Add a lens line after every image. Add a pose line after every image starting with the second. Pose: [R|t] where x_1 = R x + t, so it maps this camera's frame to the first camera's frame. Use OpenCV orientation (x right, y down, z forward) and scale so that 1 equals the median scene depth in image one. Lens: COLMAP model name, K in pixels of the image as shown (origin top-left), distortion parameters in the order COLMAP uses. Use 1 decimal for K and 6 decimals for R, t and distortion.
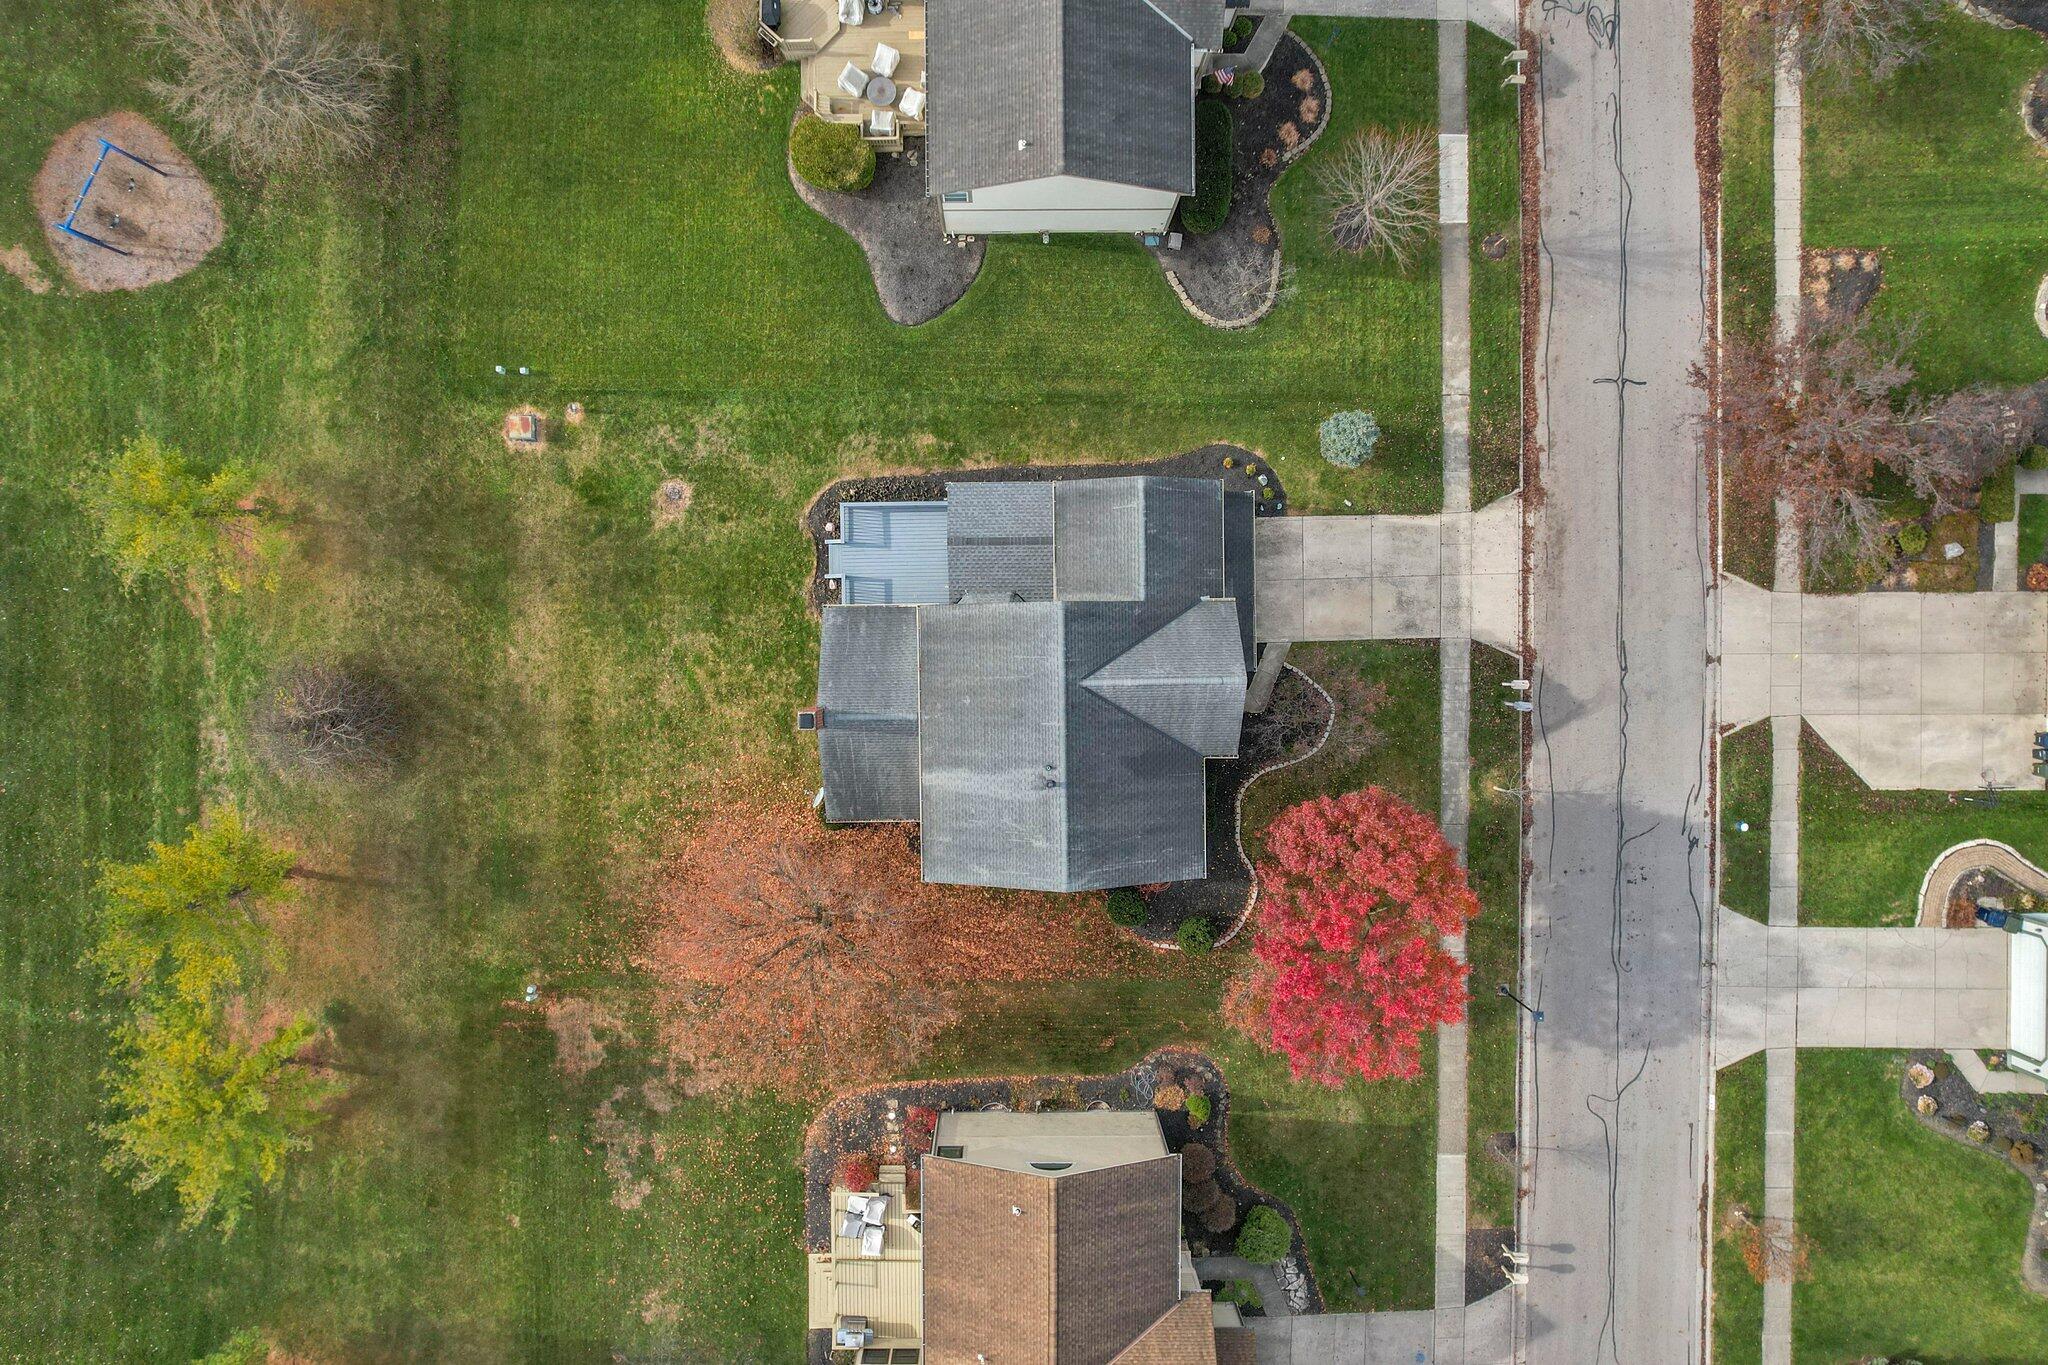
lens RADIAL K [[1478.3, 0, 1020.9], [0, 1478.3, 679.1], [0, 0, 1]] dist [-0.070496, 0.056282]
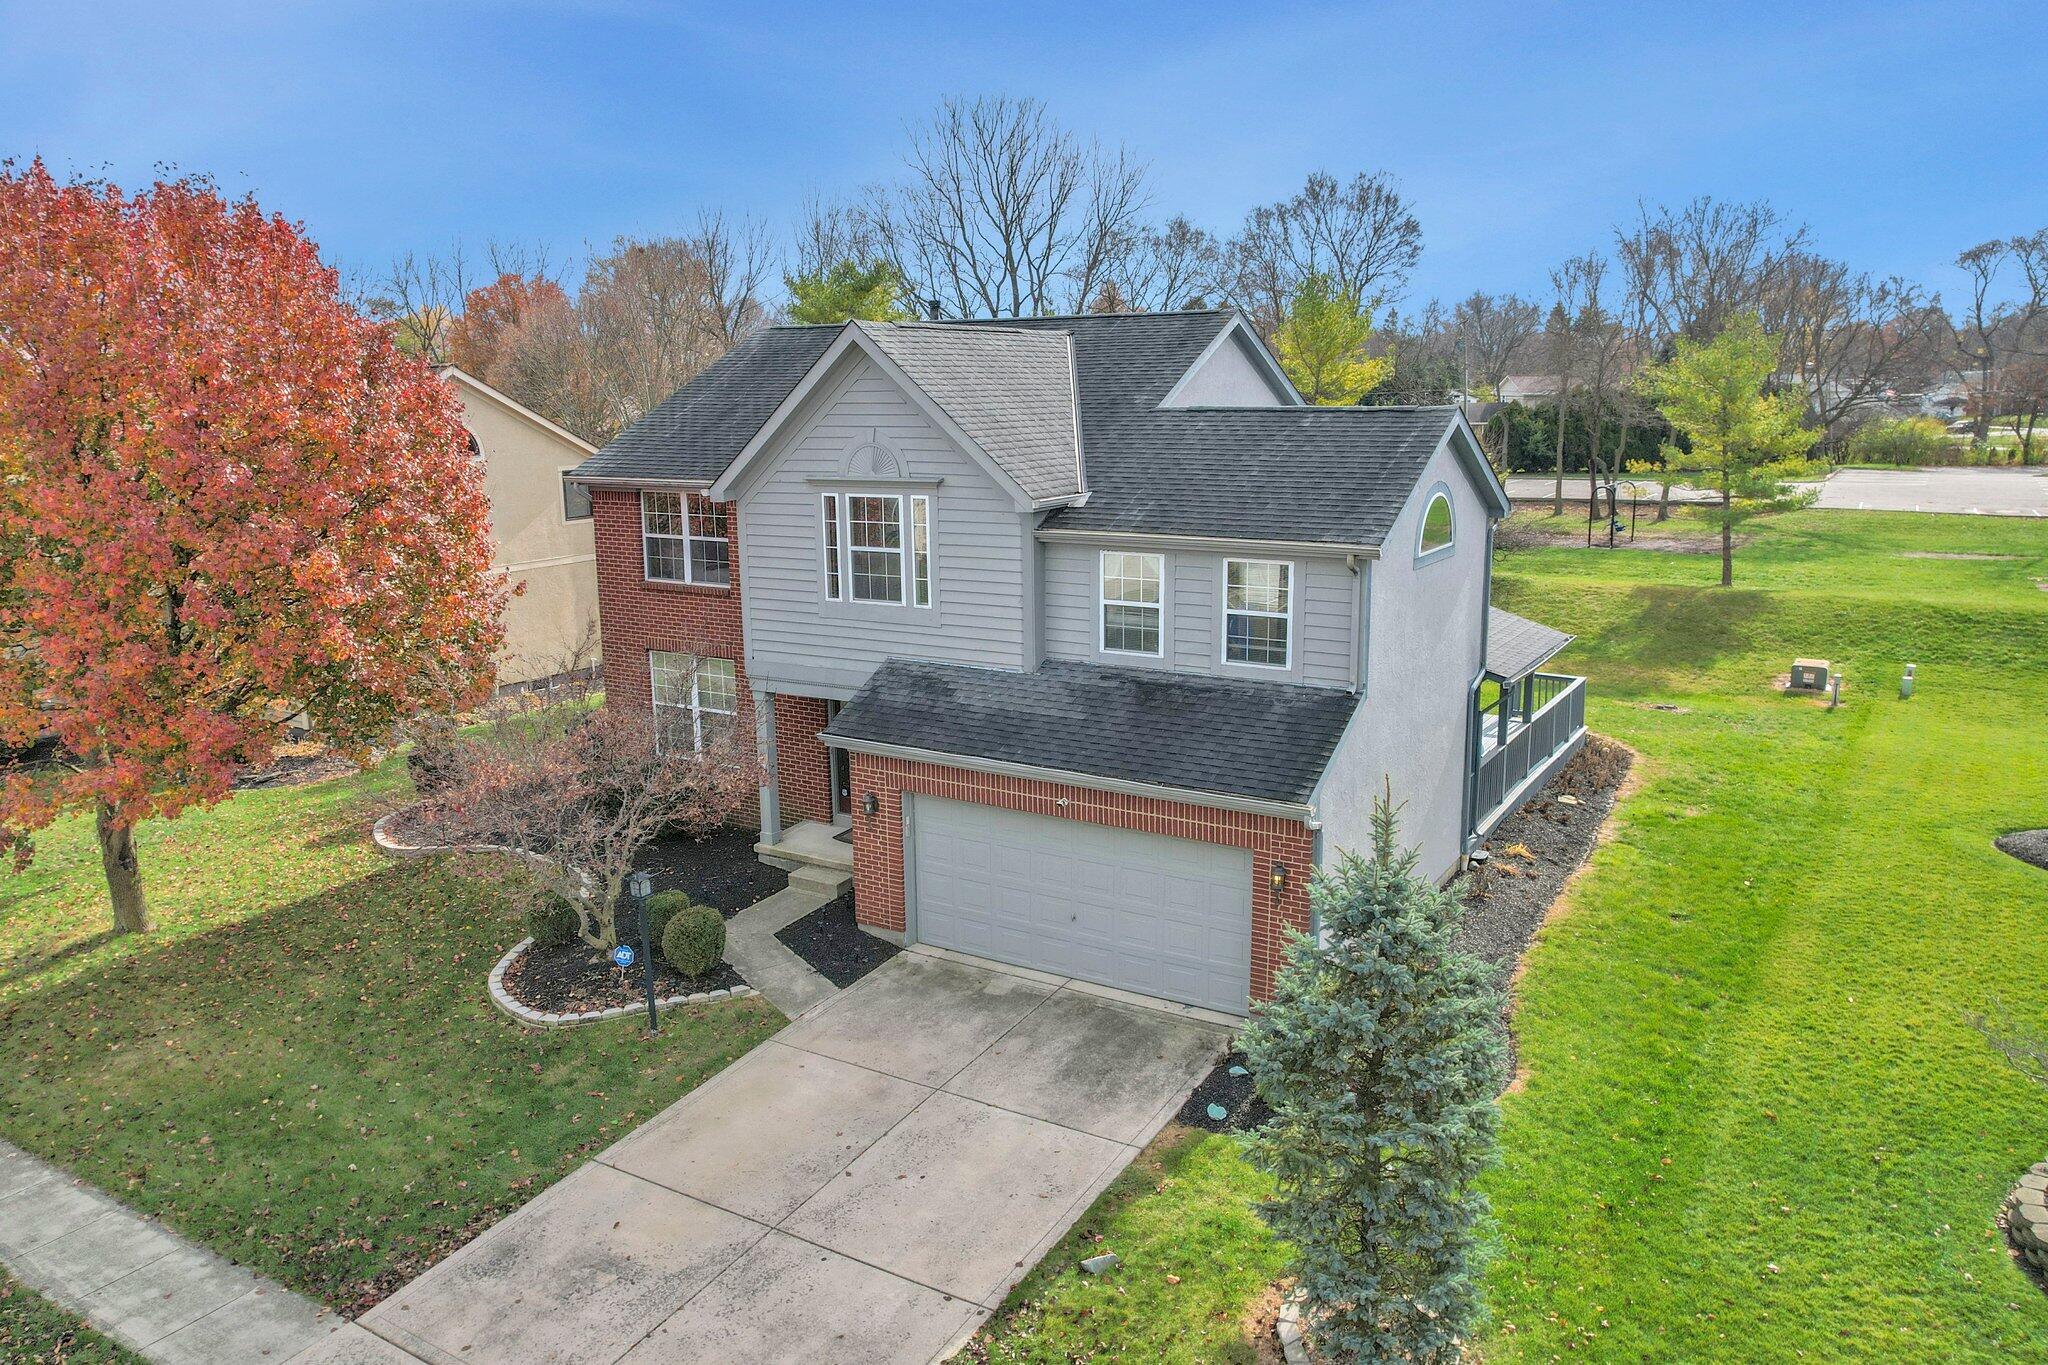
lens RADIAL K [[1478.3, 0, 1020.8], [0, 1478.3, 678.7], [0, 0, 1]] dist [-0.070496, 0.056282]
pose [[-0.538498, 0.164865, -0.826341, 0.394871], [-0.842417, -0.127225, 0.523591, -0.213319], [-0.018810, 0.978076, 0.207395, 0.861073]]
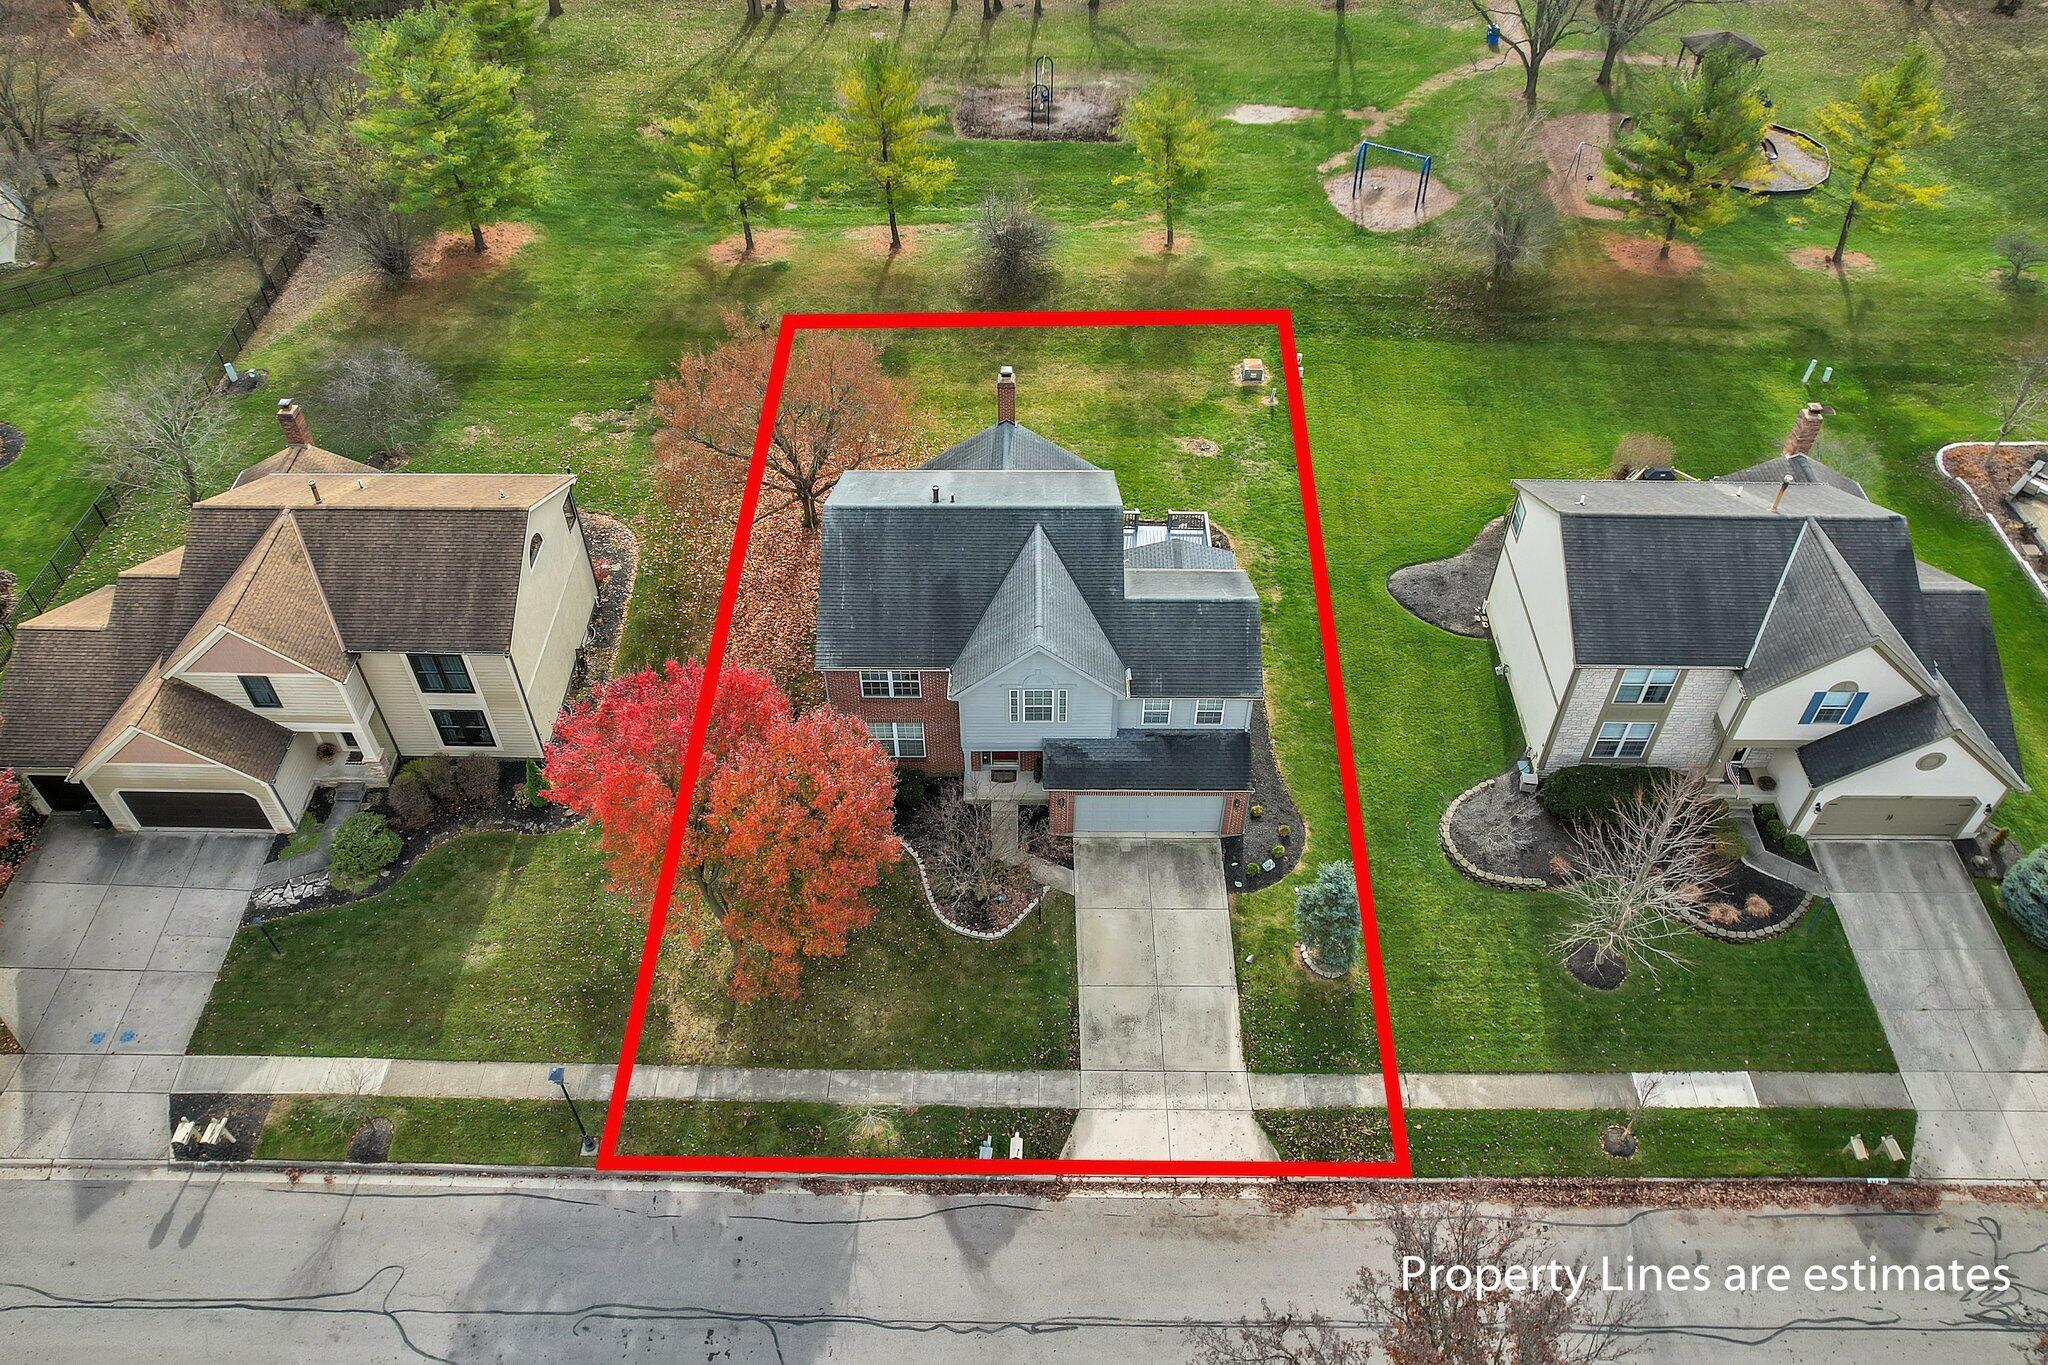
lens RADIAL K [[1478.3, 0, 1013.2], [0, 1478.3, 673.1], [0, 0, 1]] dist [-0.070496, 0.056282]
pose [[-0.025362, 0.710104, -0.703640, 0.670904], [-0.999411, -0.034298, 0.001410, 0.012168], [-0.023132, 0.703261, 0.710556, 0.326632]]
